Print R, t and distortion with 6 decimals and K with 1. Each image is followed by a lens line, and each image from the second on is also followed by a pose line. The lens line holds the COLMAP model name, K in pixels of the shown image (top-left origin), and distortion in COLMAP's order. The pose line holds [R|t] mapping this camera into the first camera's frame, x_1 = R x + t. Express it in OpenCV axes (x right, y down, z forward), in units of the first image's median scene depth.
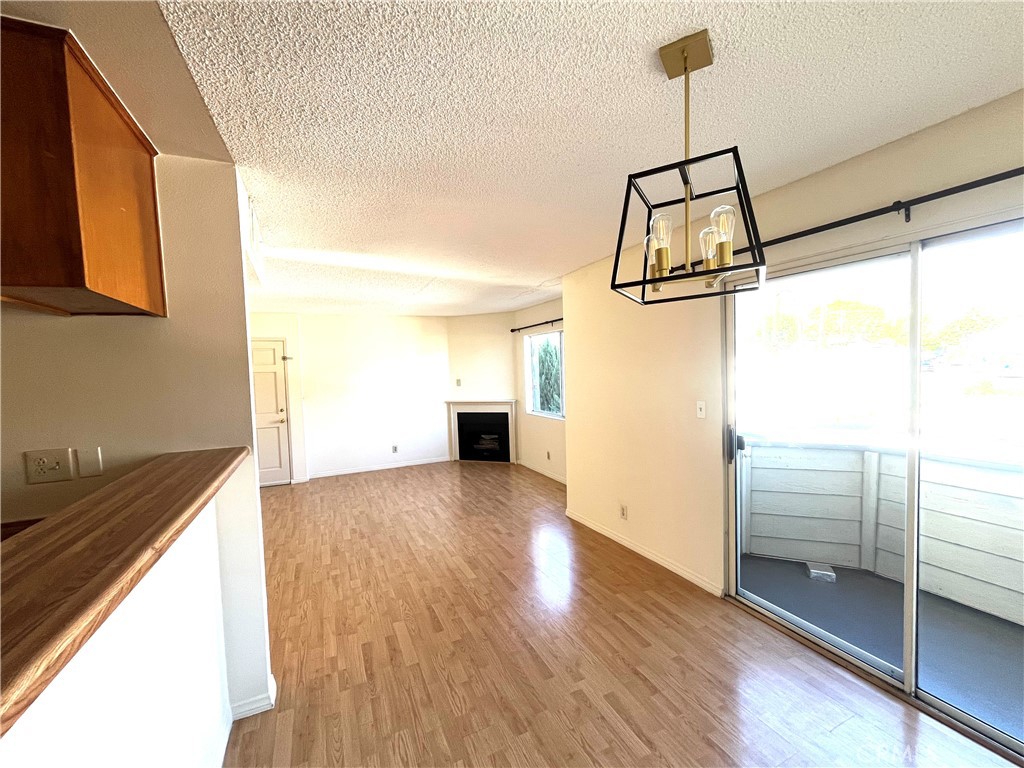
lens RADIAL K [[423.7, 0, 512.0], [0, 423.7, 384.0], [0, 0, 1]] dist [-0.002011, -0.000106]
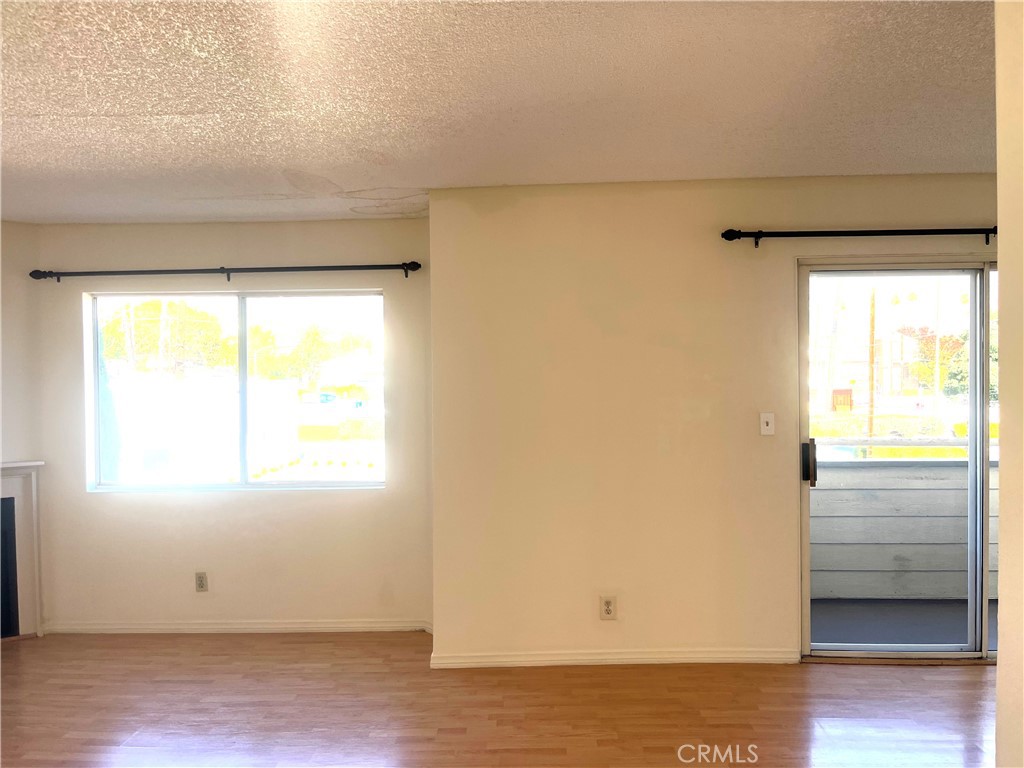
lens RADIAL K [[775.1, 0, 516.8], [0, 775.1, 395.2], [0, 0, 1]] dist [0.076987, -0.113823]
pose [[0.451144, 0.015653, 0.892314, -0.644036], [0.033321, 0.998854, -0.034369, 0.026740], [-0.891829, 0.045238, 0.450106, 0.487559]]
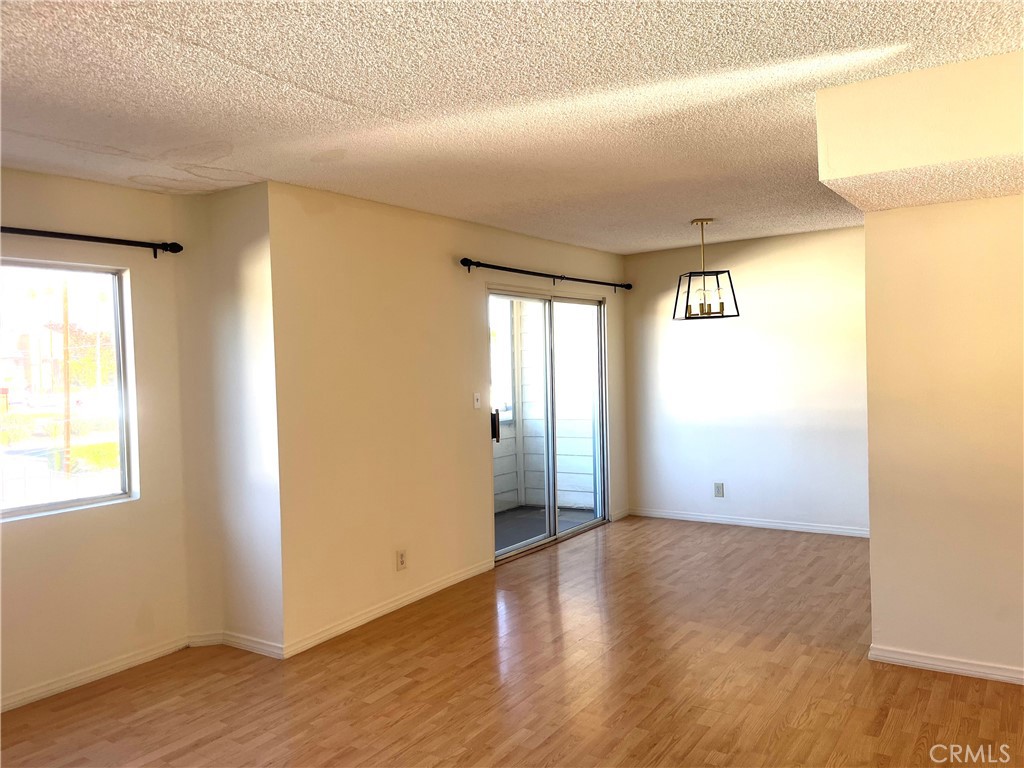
lens RADIAL K [[773.4, 0, 520.3], [0, 773.4, 385.6], [0, 0, 1]] dist [0.074833, -0.103596]
pose [[-0.519998, 0.024441, 0.853818, -0.801841], [0.080124, 0.996579, 0.020270, -0.004725], [-0.850401, 0.078952, -0.520178, 1.214503]]
